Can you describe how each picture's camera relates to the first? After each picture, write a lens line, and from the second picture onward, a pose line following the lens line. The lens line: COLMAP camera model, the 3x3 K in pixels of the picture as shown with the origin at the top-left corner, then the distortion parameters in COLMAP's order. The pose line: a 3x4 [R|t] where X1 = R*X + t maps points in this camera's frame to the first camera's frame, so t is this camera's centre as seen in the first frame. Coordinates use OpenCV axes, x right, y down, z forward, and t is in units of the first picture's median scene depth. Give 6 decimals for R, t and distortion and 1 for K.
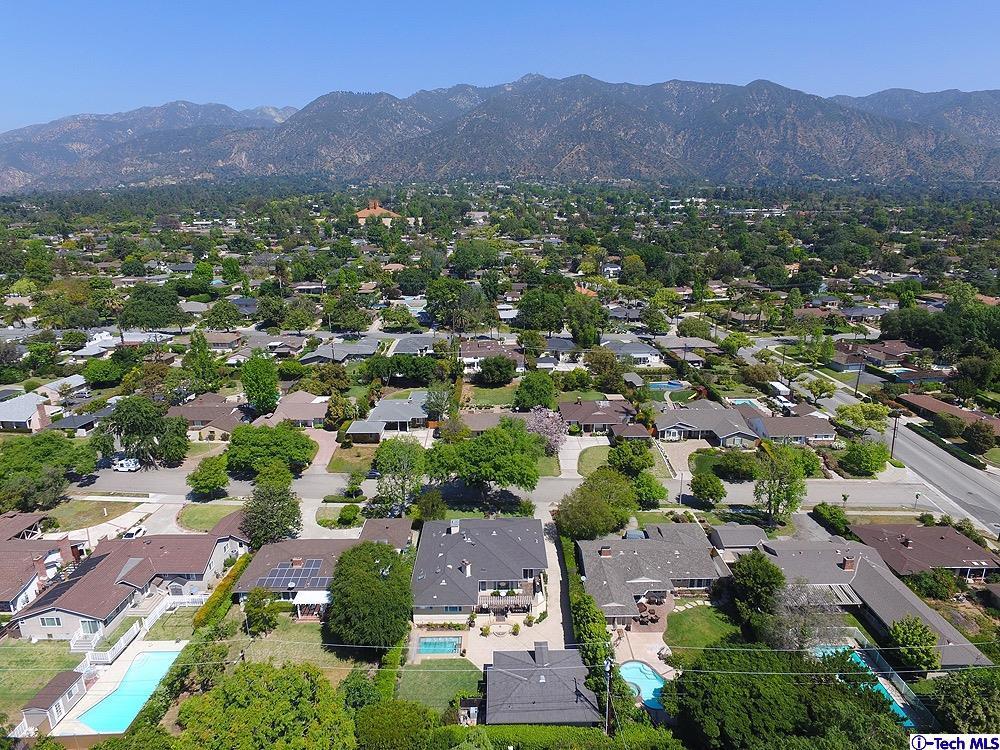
lens RADIAL K [[585.5, 0, 504.1], [0, 585.5, 375.3], [0, 0, 1]] dist [-0.001381, 0.005346]
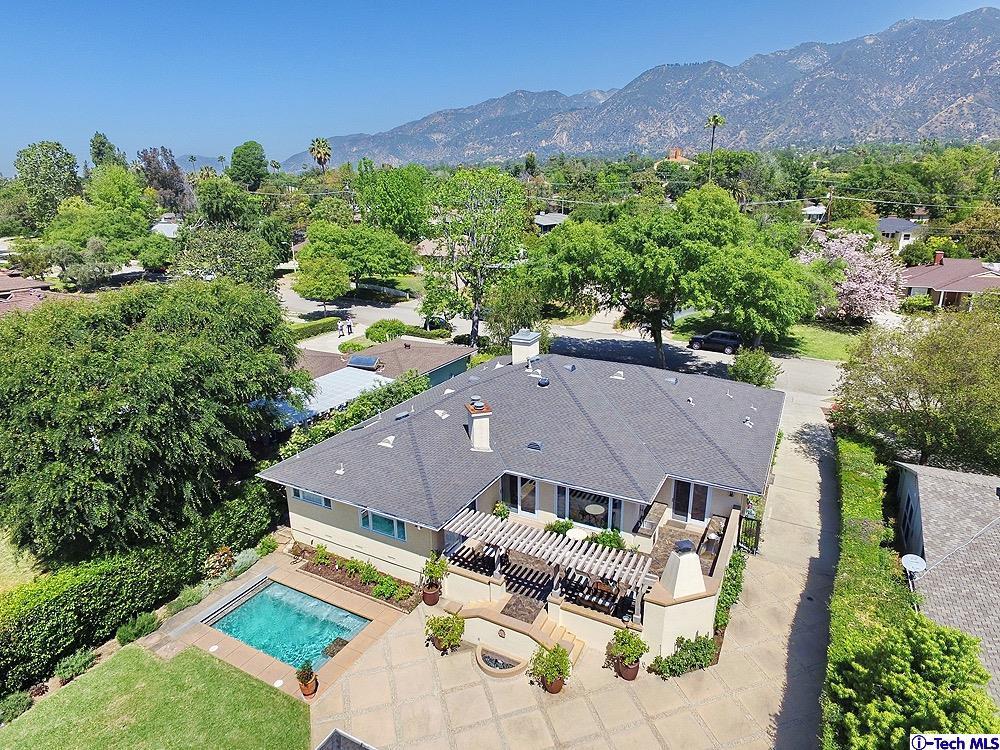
lens RADIAL K [[585.5, 0, 499.4], [0, 585.5, 369.7], [0, 0, 1]] dist [-0.001381, 0.005346]
pose [[0.872905, 0.133370, -0.469307, 0.085471], [-0.126680, 0.990878, 0.045968, 0.265852], [0.471157, 0.019326, 0.881838, 0.677133]]
